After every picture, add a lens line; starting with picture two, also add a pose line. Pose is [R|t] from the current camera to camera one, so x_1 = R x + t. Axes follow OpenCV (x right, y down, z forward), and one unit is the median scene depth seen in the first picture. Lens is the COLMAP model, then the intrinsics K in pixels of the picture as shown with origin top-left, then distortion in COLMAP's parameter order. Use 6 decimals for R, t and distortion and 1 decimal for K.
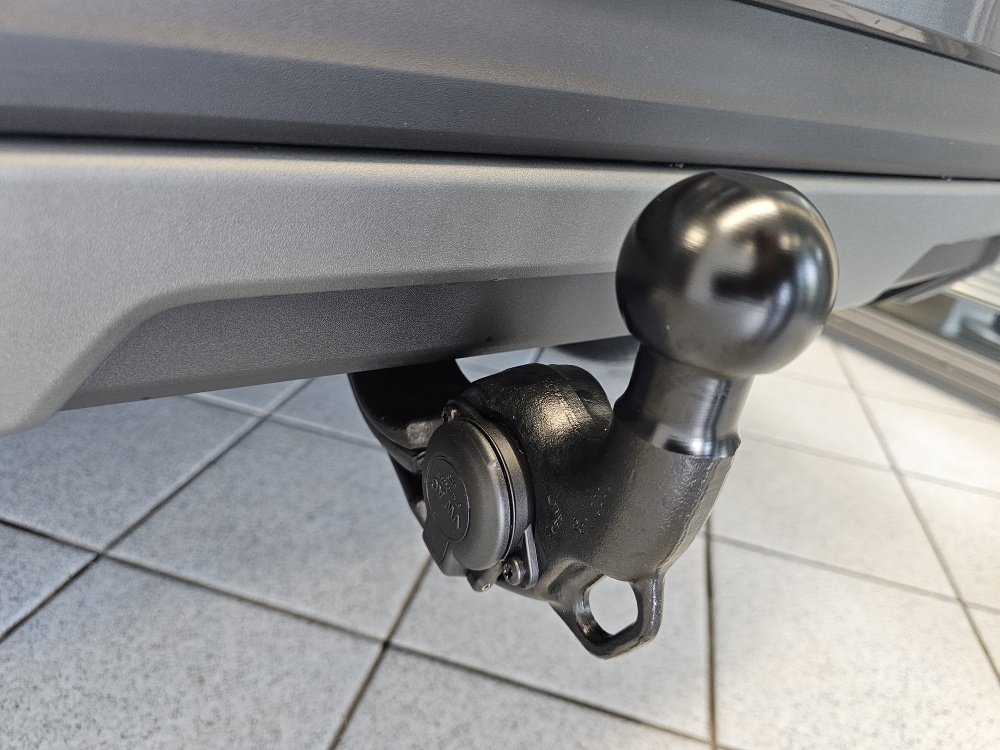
lens RADIAL K [[677.7, 0, 500.0], [0, 677.7, 375.0], [0, 0, 1]] dist [0.074019, -0.091123]
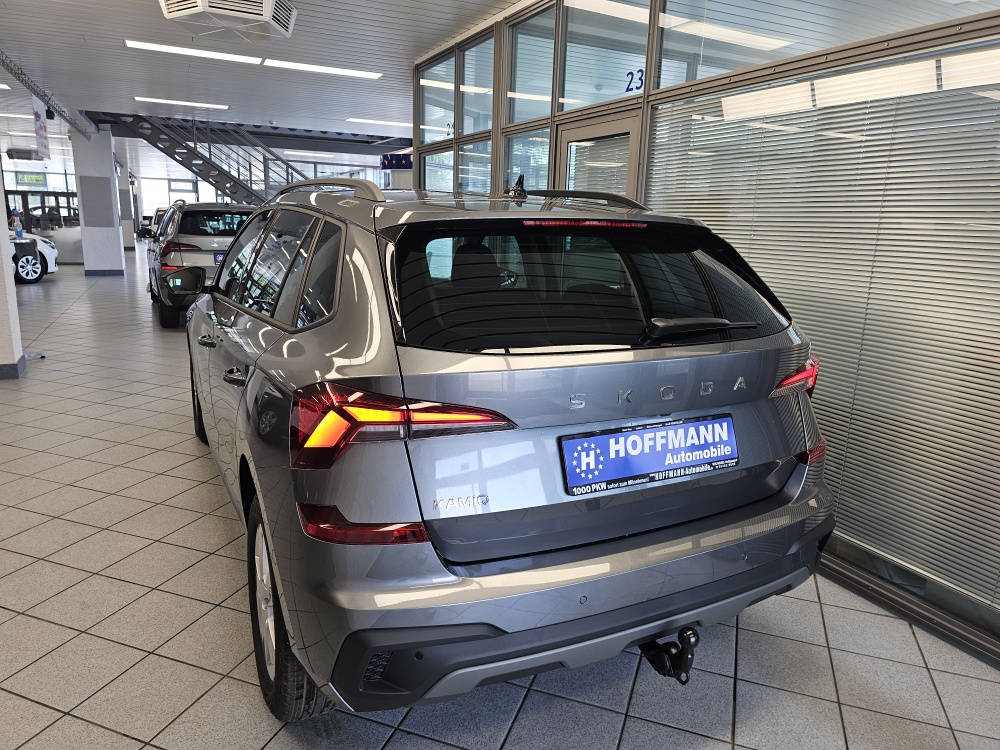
lens RADIAL K [[677.7, 0, 500.0], [0, 677.7, 375.0], [0, 0, 1]] dist [0.074019, -0.091123]
pose [[0.988582, -0.087323, -0.122802, -0.217684], [0.056237, 0.969890, -0.236963, -0.427769], [0.139797, 0.227351, 0.963726, -2.576647]]
